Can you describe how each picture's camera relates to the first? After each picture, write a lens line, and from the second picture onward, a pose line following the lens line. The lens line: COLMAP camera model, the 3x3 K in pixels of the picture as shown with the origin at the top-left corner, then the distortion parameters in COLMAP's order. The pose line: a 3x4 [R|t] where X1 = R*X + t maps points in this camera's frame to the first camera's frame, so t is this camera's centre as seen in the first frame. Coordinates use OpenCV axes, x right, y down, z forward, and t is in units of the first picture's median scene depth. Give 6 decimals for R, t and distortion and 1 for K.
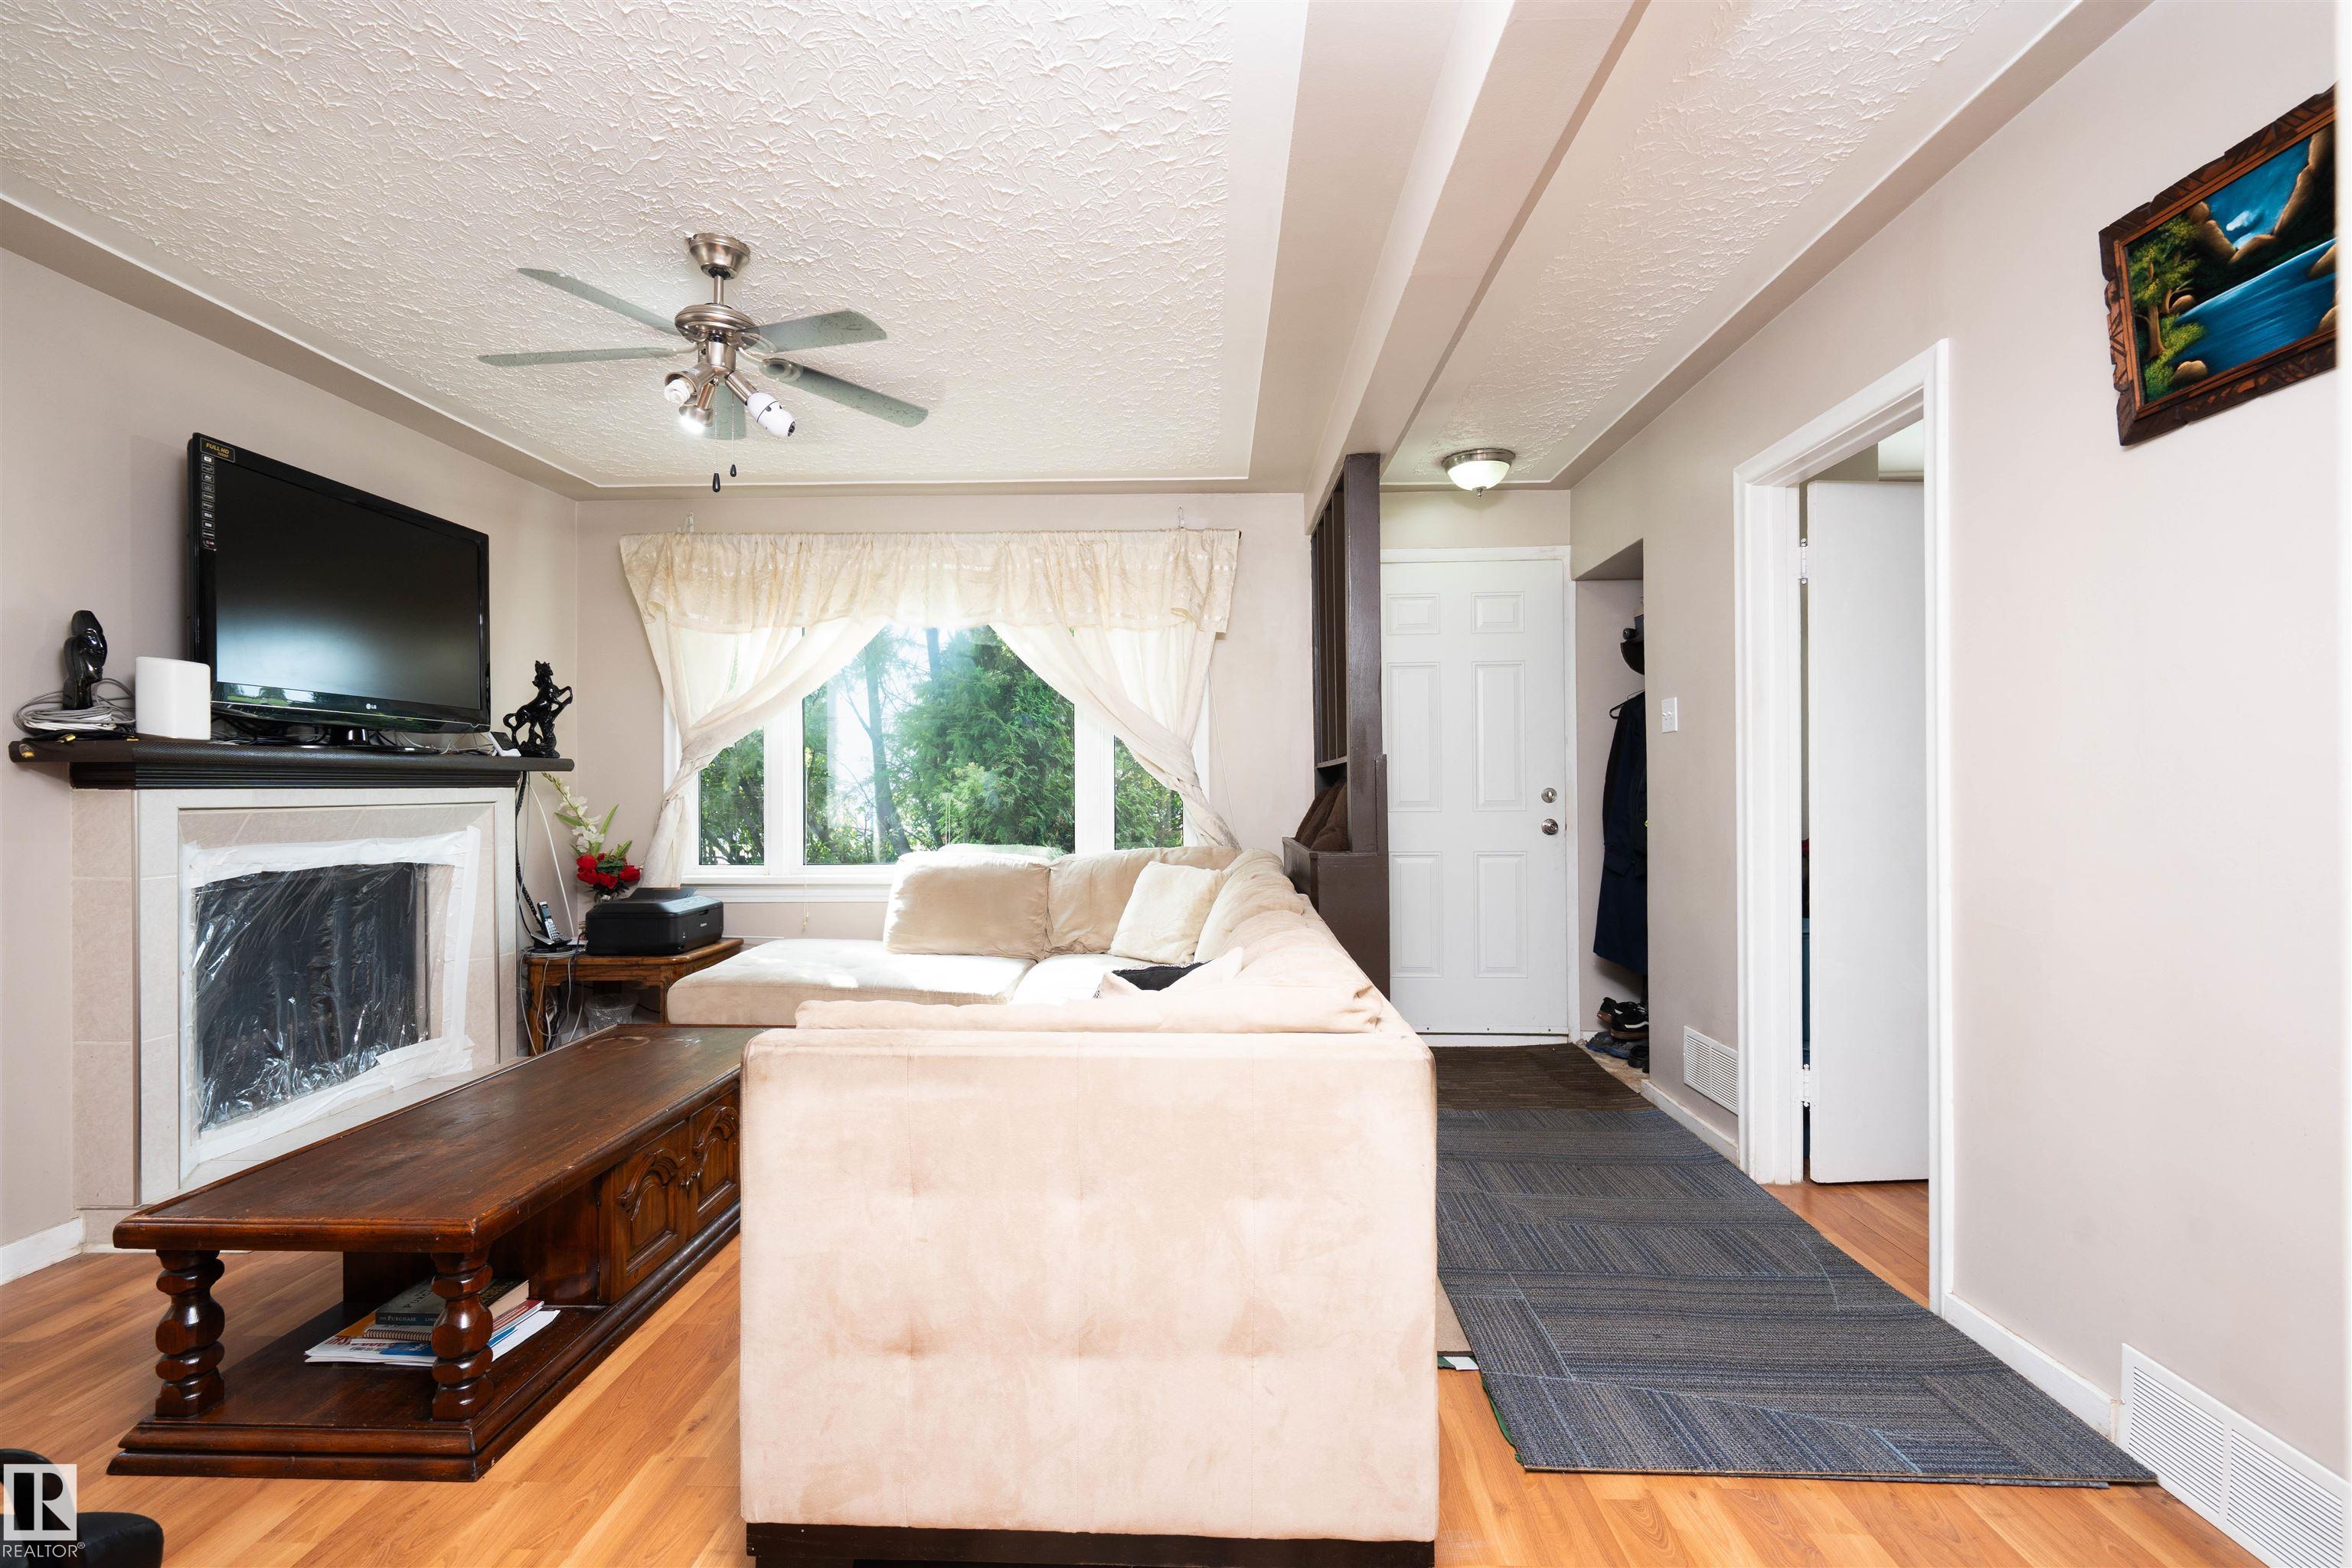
lens RADIAL K [[1129.5, 0, 1167.3], [0, 1129.5, 788.3], [0, 0, 1]] dist [-0.008660, 0.003116]
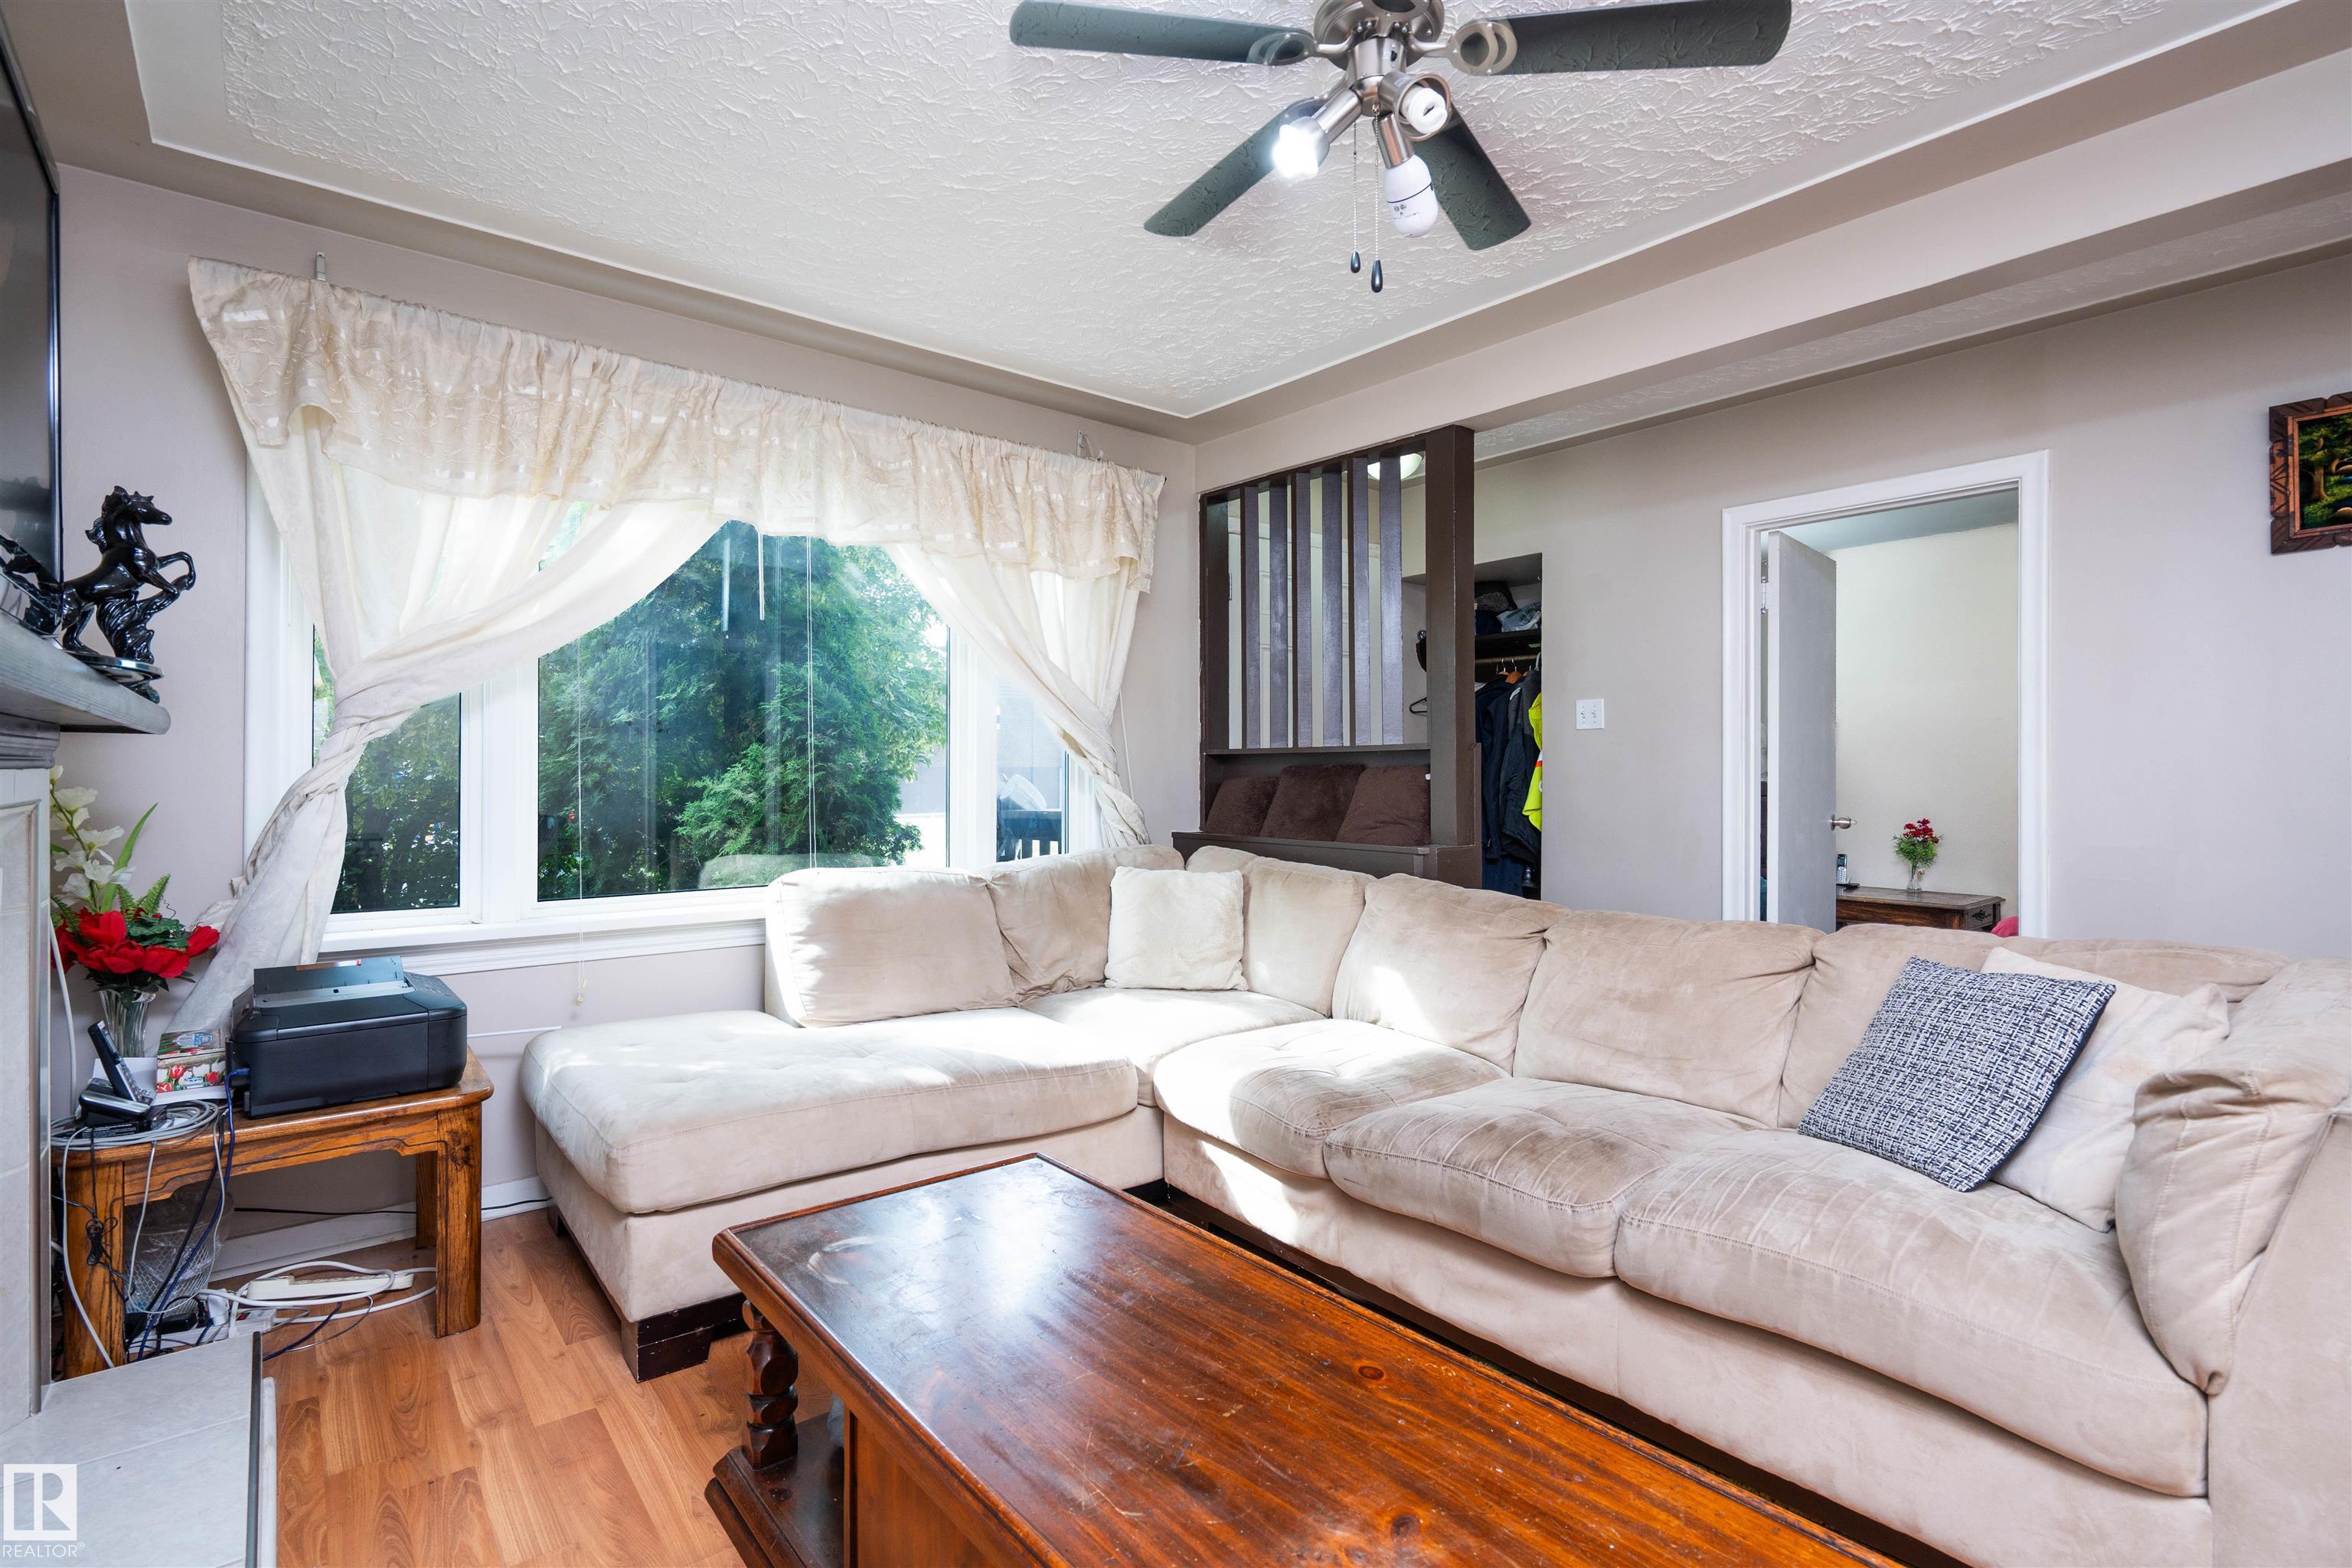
lens RADIAL K [[1129.5, 0, 1168.1], [0, 1129.5, 772.1], [0, 0, 1]] dist [-0.008660, 0.003116]
pose [[0.742215, 0.008785, 0.670104, -0.542116], [-0.006321, 0.999961, -0.006108, 0.001188], [-0.670132, 0.000298, 0.742242, 0.385700]]
